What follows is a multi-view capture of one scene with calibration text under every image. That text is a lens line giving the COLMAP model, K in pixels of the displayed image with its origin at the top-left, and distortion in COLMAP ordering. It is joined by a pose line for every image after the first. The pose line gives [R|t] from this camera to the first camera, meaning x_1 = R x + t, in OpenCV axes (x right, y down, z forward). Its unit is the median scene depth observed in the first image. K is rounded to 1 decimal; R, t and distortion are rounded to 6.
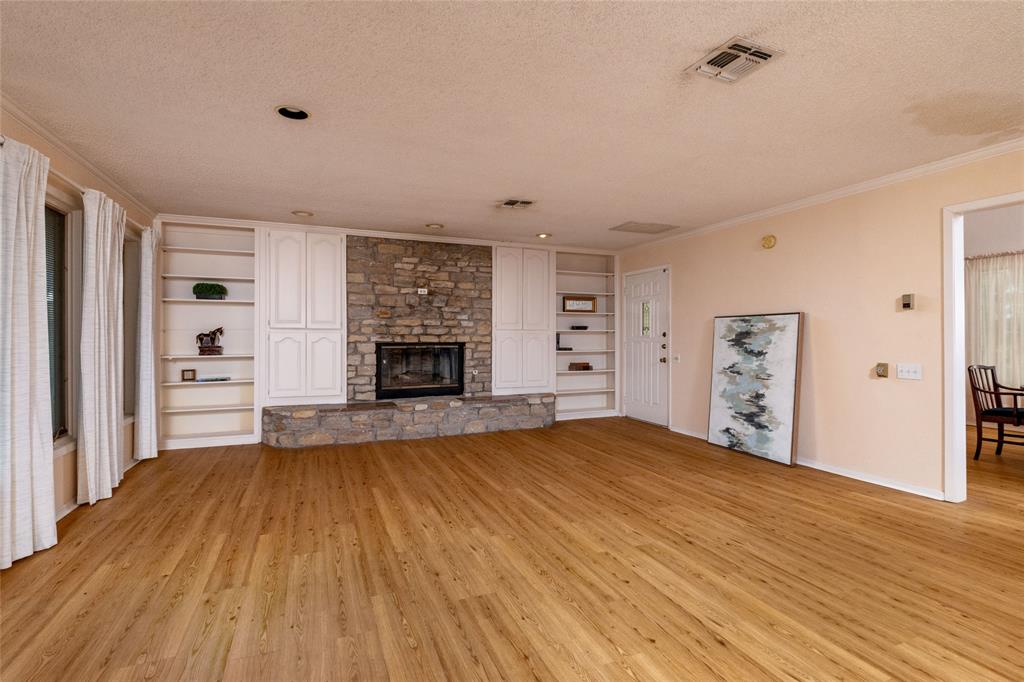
lens RADIAL K [[485.0, 0, 511.1], [0, 485.0, 341.3], [0, 0, 1]] dist [-0.004289, 0.003477]
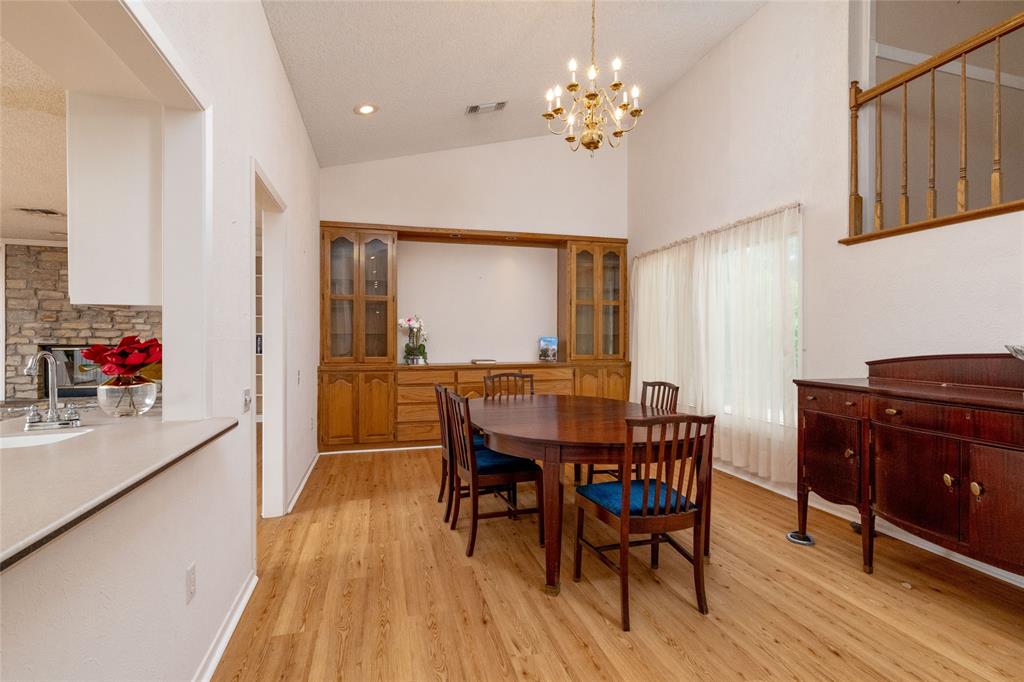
lens RADIAL K [[485.0, 0, 511.0], [0, 485.0, 336.3], [0, 0, 1]] dist [-0.004289, 0.003477]
pose [[0.992583, 0.003817, -0.121506, 0.954568], [-0.005972, 0.999831, -0.017381, -0.003368], [0.121419, 0.017978, 0.992439, 0.076770]]
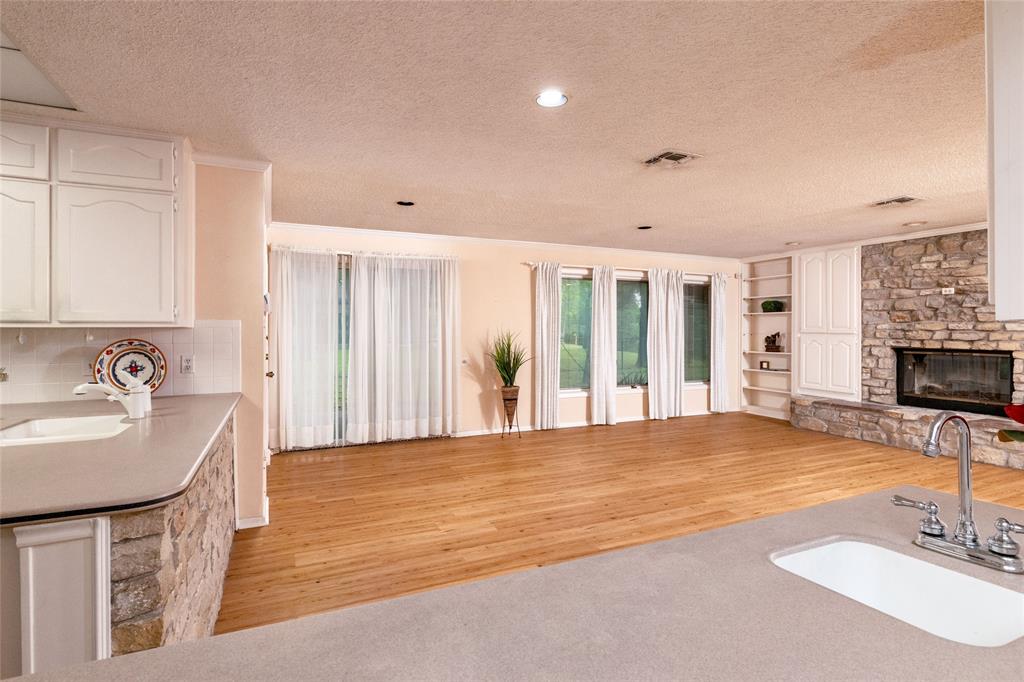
lens RADIAL K [[503.4, 0, 509.0], [0, 503.4, 333.9], [0, 0, 1]] dist [0.003163, -0.004250]
pose [[0.038180, 0.007212, -0.999245, 0.793484], [-0.011484, 0.999911, 0.006778, -0.024389], [0.999205, 0.011217, 0.038260, 0.185114]]
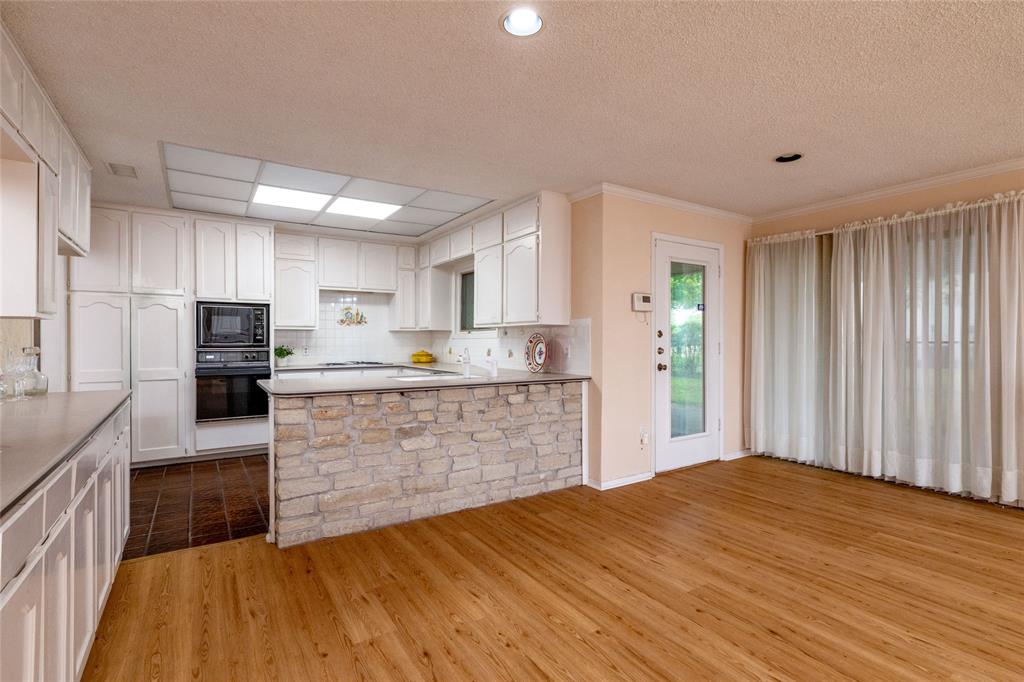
lens RADIAL K [[485.0, 0, 514.6], [0, 485.0, 338.6], [0, 0, 1]] dist [-0.004289, 0.003477]
pose [[-0.983109, 0.003585, -0.182984, 0.409017], [0.001492, 0.999932, 0.011574, -0.010257], [0.183013, 0.011105, -0.983048, 0.586318]]
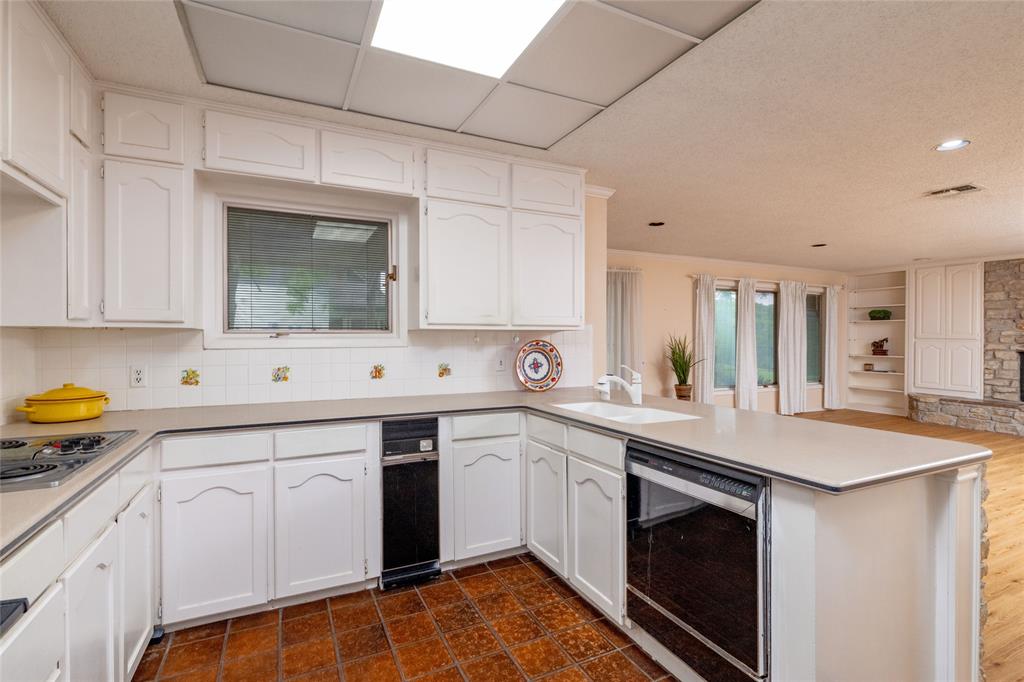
lens RADIAL K [[478.2, 0, 511.2], [0, 478.2, 340.0], [0, 0, 1]] dist [0.000494, 0.002262]
pose [[0.060305, 0.007792, -0.998150, 0.845976], [-0.014908, 0.999865, 0.006905, -0.014064], [0.998069, 0.014464, 0.060413, -0.282593]]
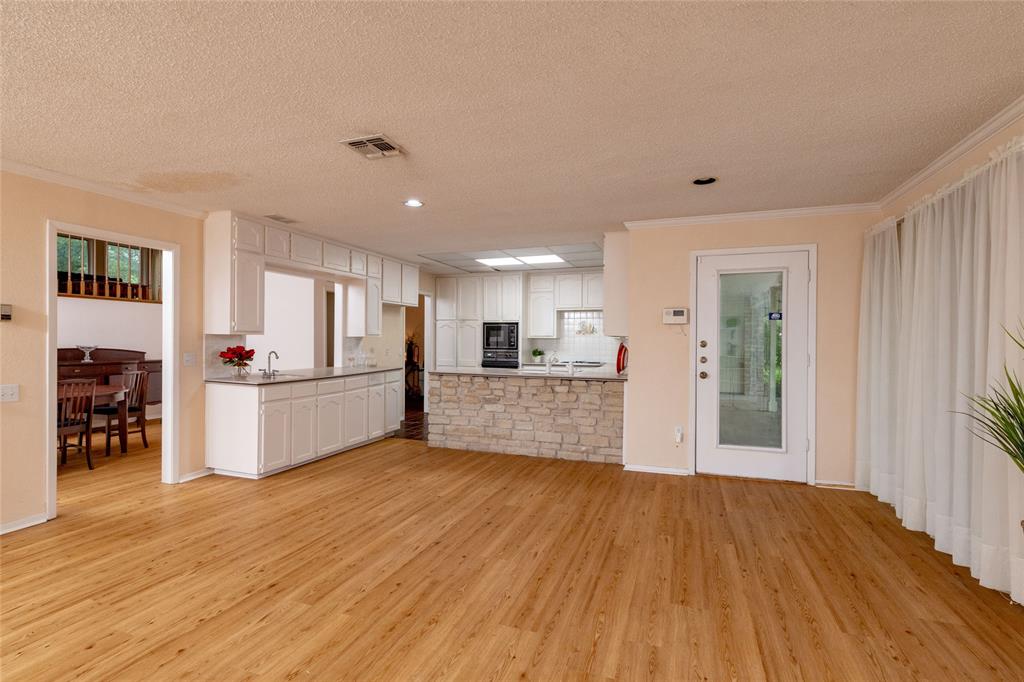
lens RADIAL K [[485.0, 0, 514.8], [0, 485.0, 344.7], [0, 0, 1]] dist [-0.004289, 0.003477]
pose [[-0.745110, -0.007005, 0.666904, -0.289594], [0.004809, 0.999862, 0.015875, -0.022518], [-0.666924, 0.015035, -0.744974, 0.702595]]
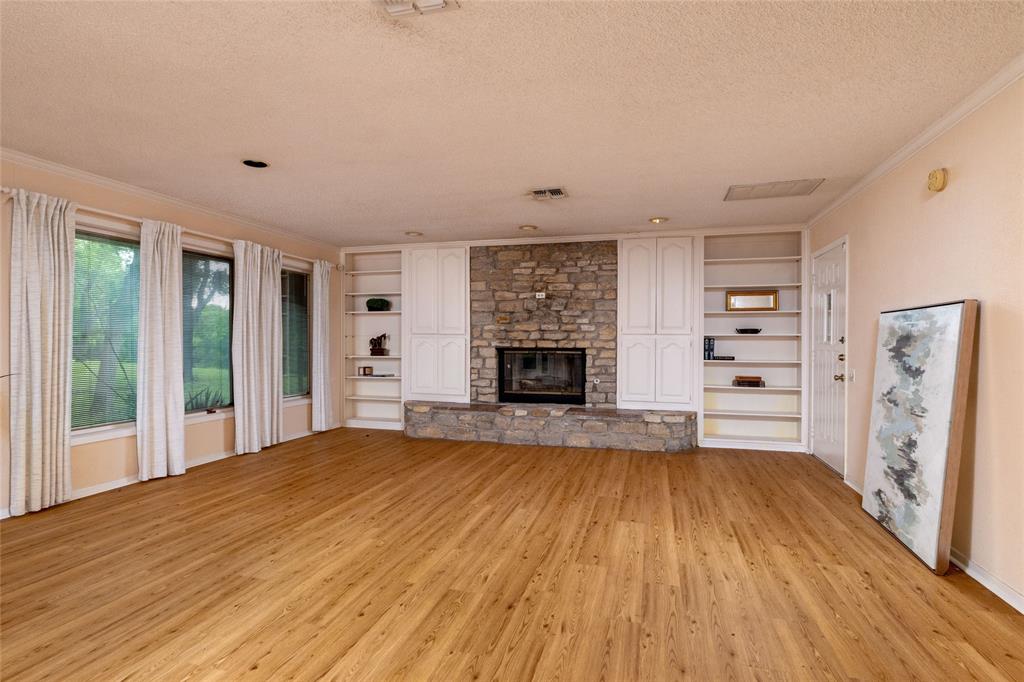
lens RADIAL K [[503.4, 0, 512.2], [0, 503.4, 344.2], [0, 0, 1]] dist [0.003163, -0.004250]
pose [[0.788929, 0.006575, -0.614449, 0.445020], [-0.010122, 0.999946, -0.002297, -0.001844], [0.614401, 0.008032, 0.788953, 0.187345]]
